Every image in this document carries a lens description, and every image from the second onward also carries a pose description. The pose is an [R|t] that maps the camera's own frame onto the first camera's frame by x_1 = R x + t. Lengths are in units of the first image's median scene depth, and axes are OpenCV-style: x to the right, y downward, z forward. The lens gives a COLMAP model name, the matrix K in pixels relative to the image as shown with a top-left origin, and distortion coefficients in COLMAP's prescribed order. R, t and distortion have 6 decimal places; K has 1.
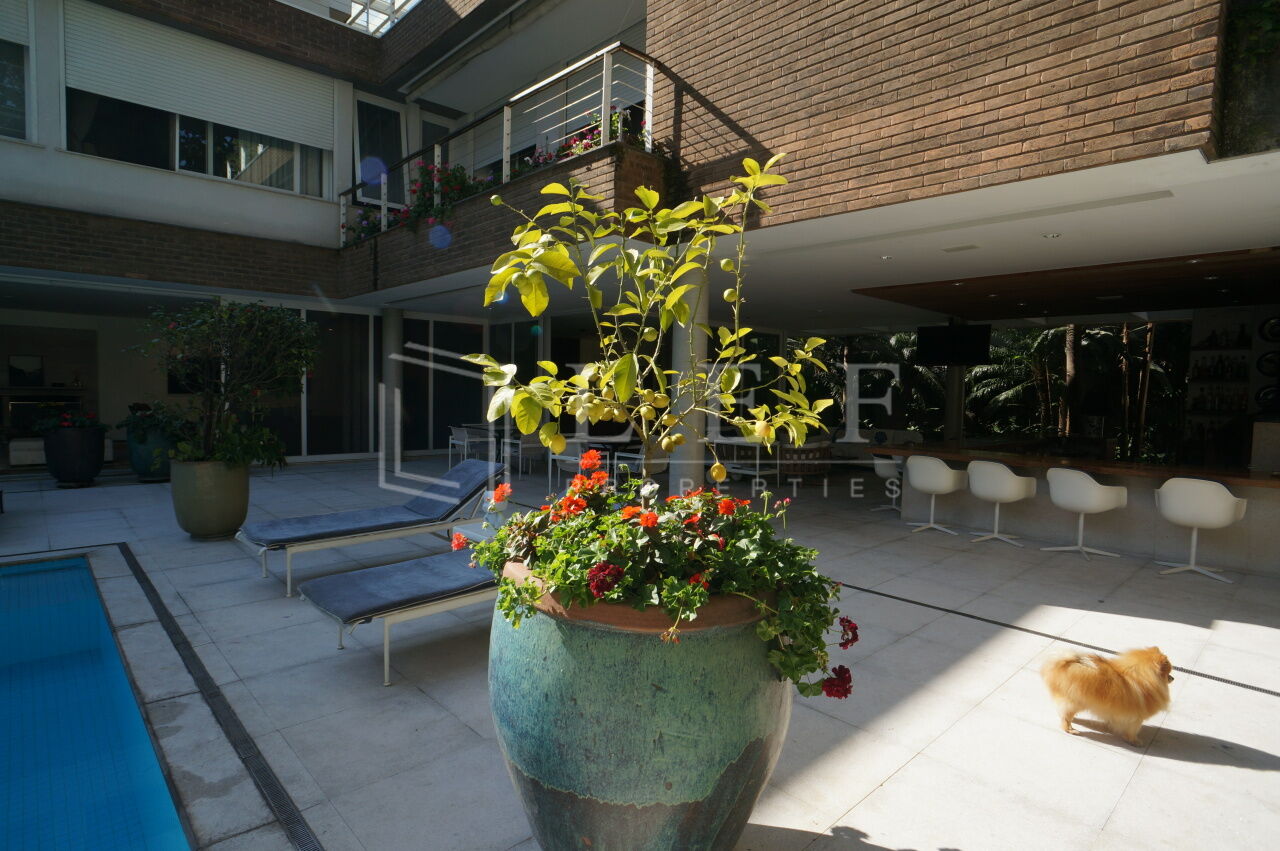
lens RADIAL K [[674.7, 0, 633.7], [0, 674.7, 427.6], [0, 0, 1]] dist [-0.040057, 0.017121]
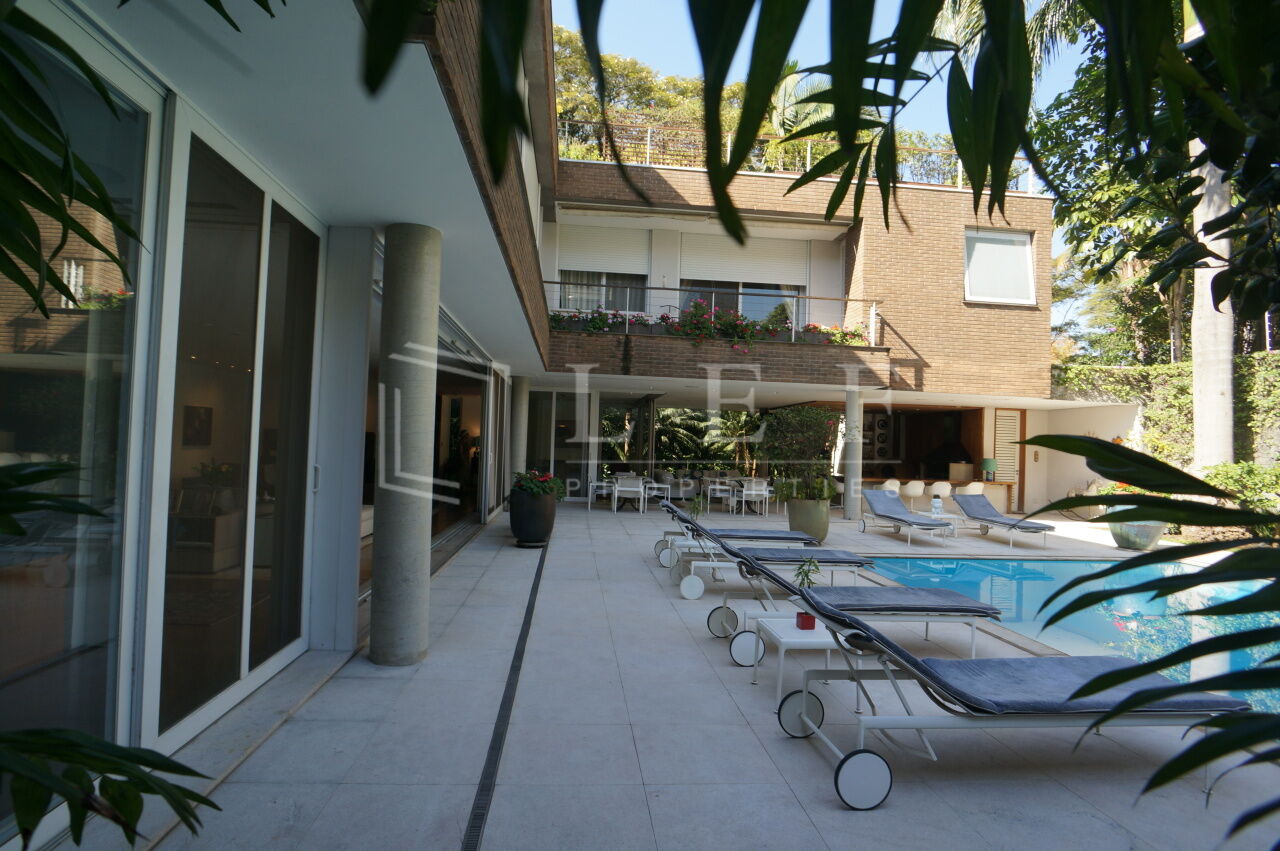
lens RADIAL K [[674.7, 0, 636.2], [0, 674.7, 423.6], [0, 0, 1]] dist [-0.040057, 0.017121]
pose [[0.607112, 0.024487, 0.794239, -2.256205], [0.024621, 0.998465, -0.049604, -0.070891], [-0.794235, 0.049670, 0.605577, 0.303633]]
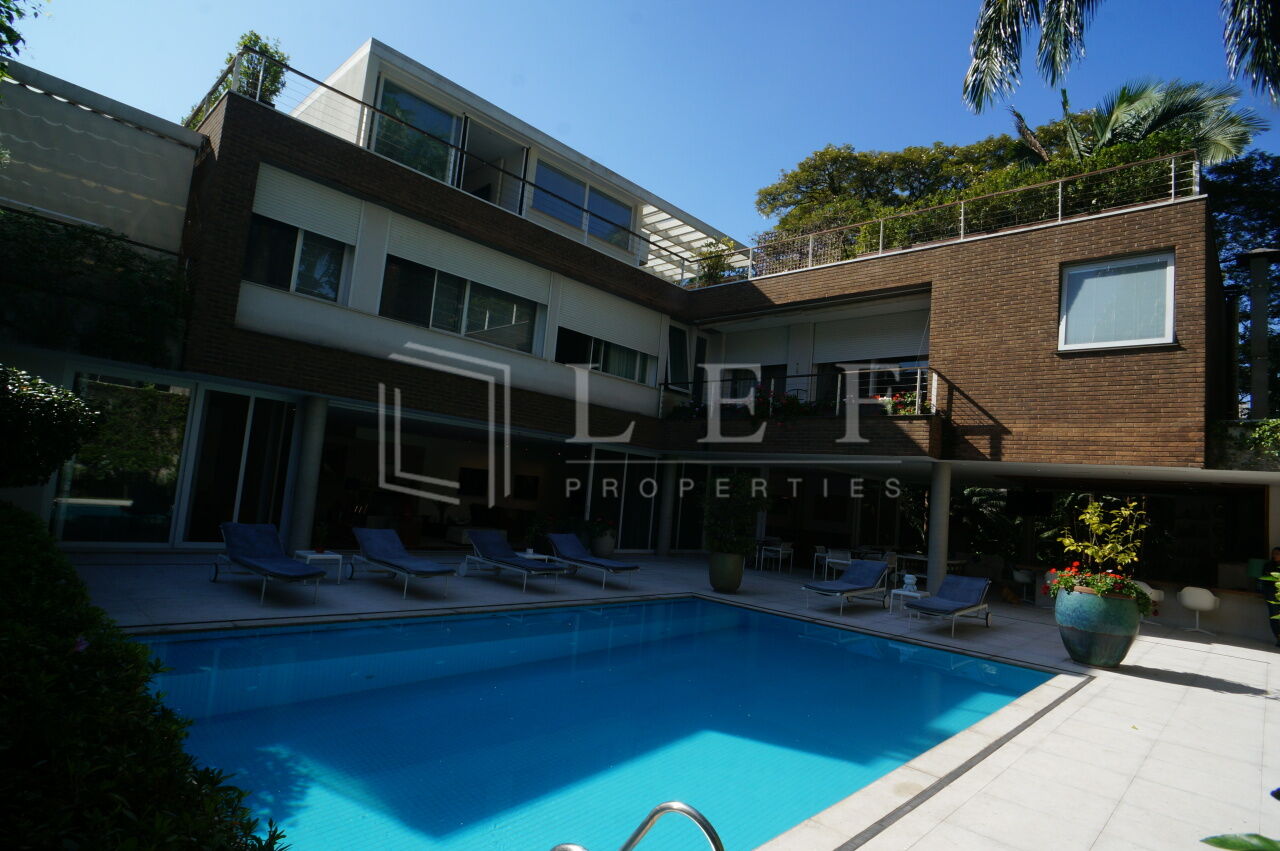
lens RADIAL K [[674.7, 0, 634.4], [0, 674.7, 428.3], [0, 0, 1]] dist [-0.040057, 0.017121]
pose [[0.996272, 0.071828, 0.047773, -1.025001], [-0.063764, 0.986170, -0.152982, 0.007323], [-0.058100, 0.149366, 0.987074, -1.012695]]
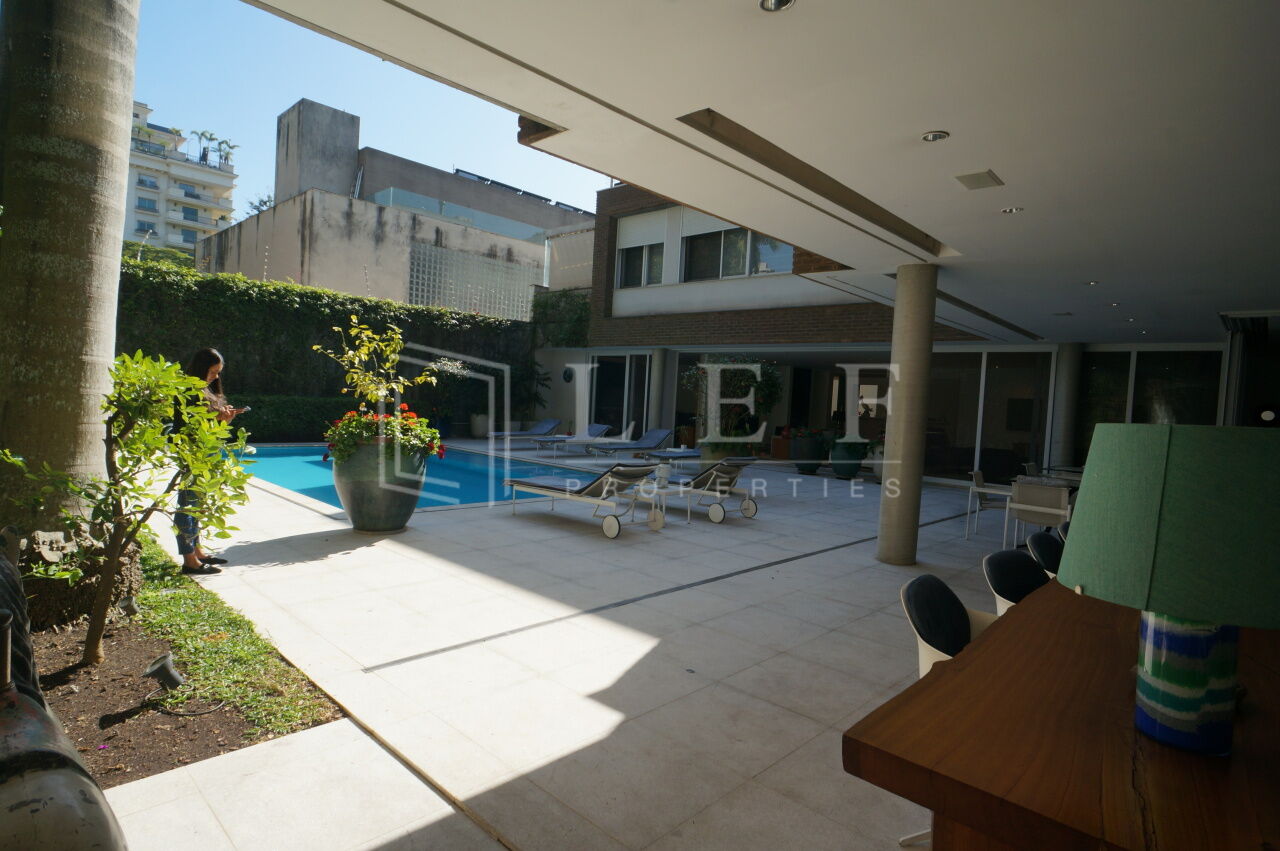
lens RADIAL K [[674.7, 0, 630.1], [0, 674.7, 431.2], [0, 0, 1]] dist [-0.040057, 0.017121]
pose [[0.073063, 0.029466, -0.996892, 1.632583], [-0.102472, 0.994495, 0.021885, -0.004204], [0.992049, 0.100554, 0.075680, 0.979365]]
